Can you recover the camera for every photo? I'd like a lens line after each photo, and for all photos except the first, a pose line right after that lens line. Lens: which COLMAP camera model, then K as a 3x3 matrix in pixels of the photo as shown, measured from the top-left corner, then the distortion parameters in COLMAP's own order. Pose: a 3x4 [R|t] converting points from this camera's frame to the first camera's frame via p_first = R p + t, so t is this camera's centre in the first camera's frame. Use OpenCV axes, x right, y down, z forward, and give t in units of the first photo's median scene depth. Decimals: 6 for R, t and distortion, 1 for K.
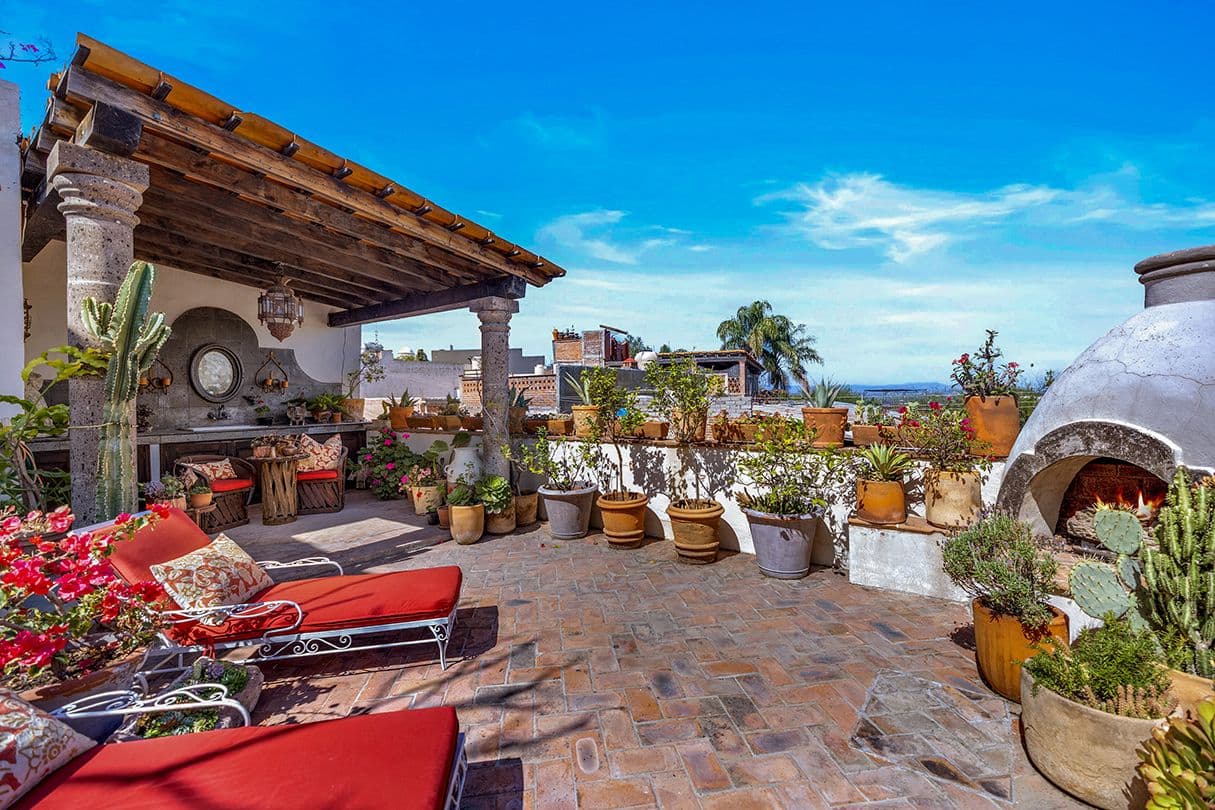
lens RADIAL K [[517.2, 0, 610.9], [0, 517.2, 402.4], [0, 0, 1]] dist [-0.003833, -0.000390]
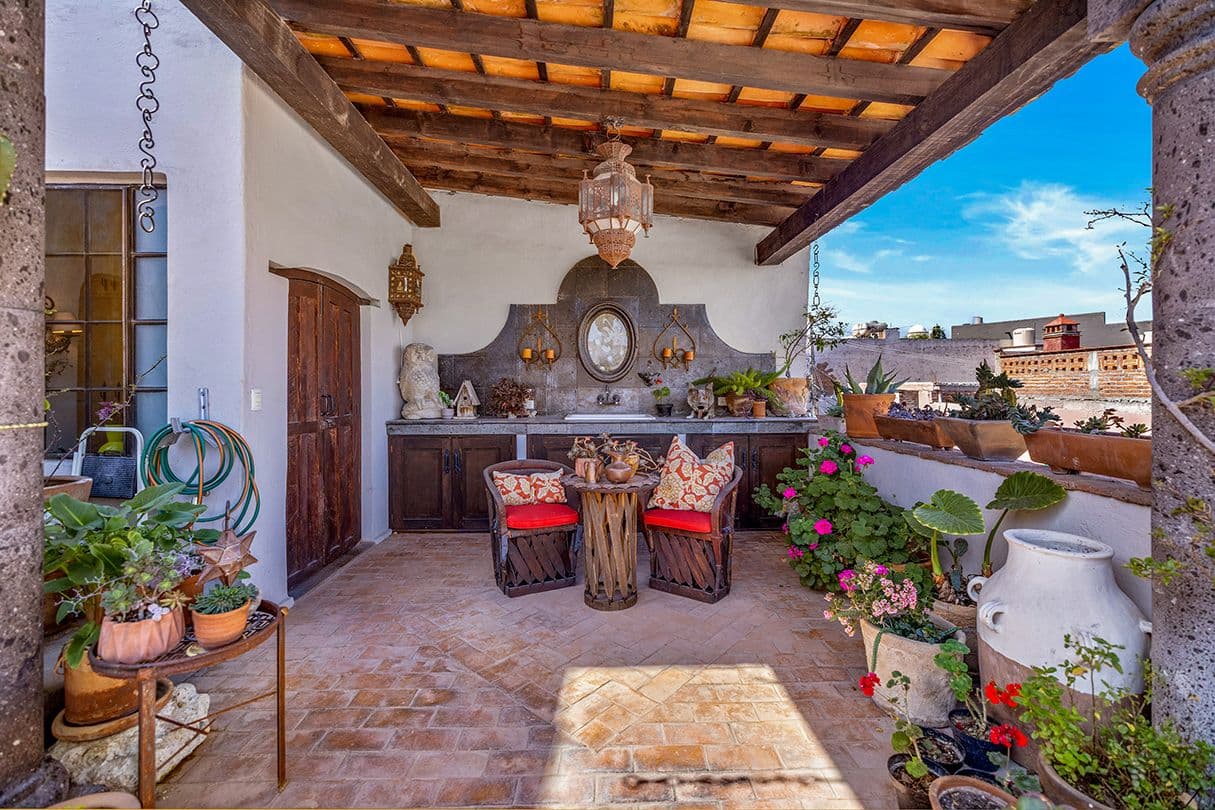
lens RADIAL K [[491.4, 0, 610.9], [0, 491.4, 386.1], [0, 0, 1]] dist [0.001434, -0.000005]
pose [[0.588924, 0.012194, -0.808097, -0.189820], [-0.015724, 0.999870, 0.003628, 0.003989], [0.808036, 0.010570, 0.589039, 0.586997]]
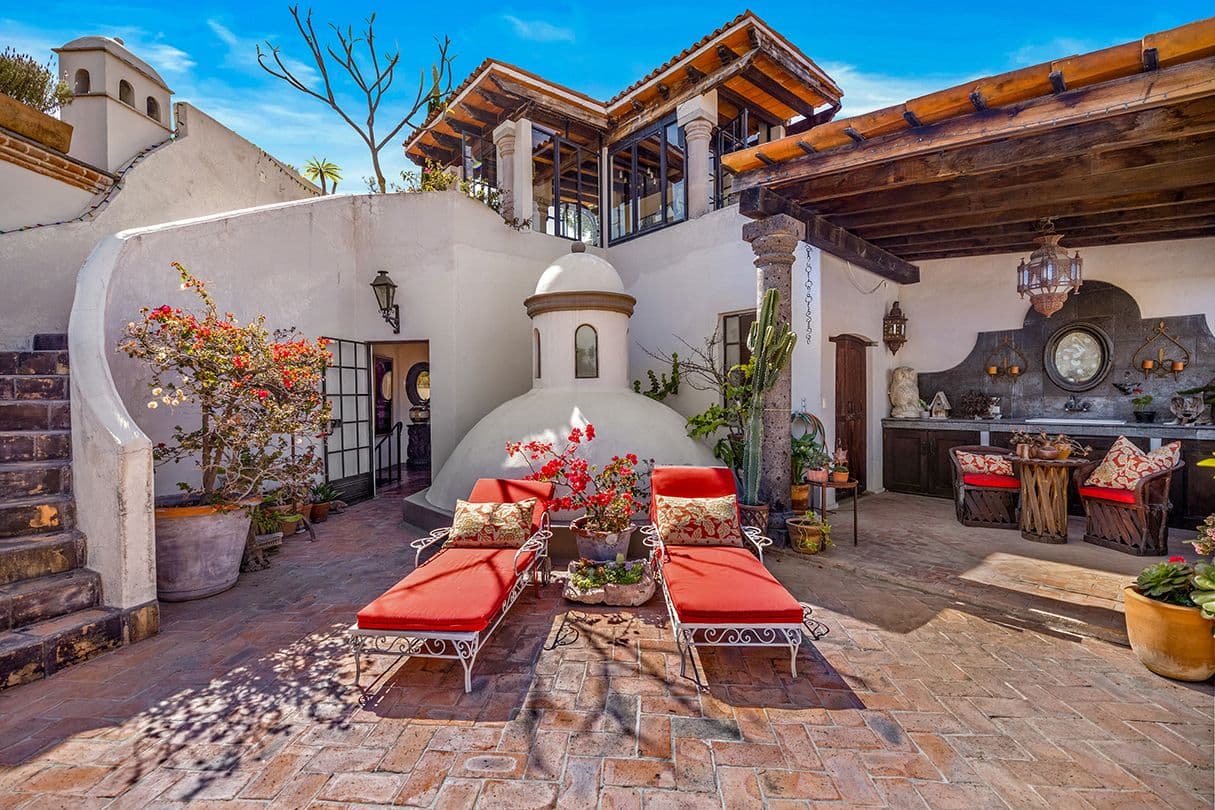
lens RADIAL K [[517.2, 0, 614.7], [0, 517.2, 404.5], [0, 0, 1]] dist [-0.003833, -0.000390]
pose [[-0.231660, 0.034545, -0.972183, 0.253969], [0.000137, 0.999370, 0.035478, -0.008407], [0.972797, 0.008086, -0.231519, 0.447418]]
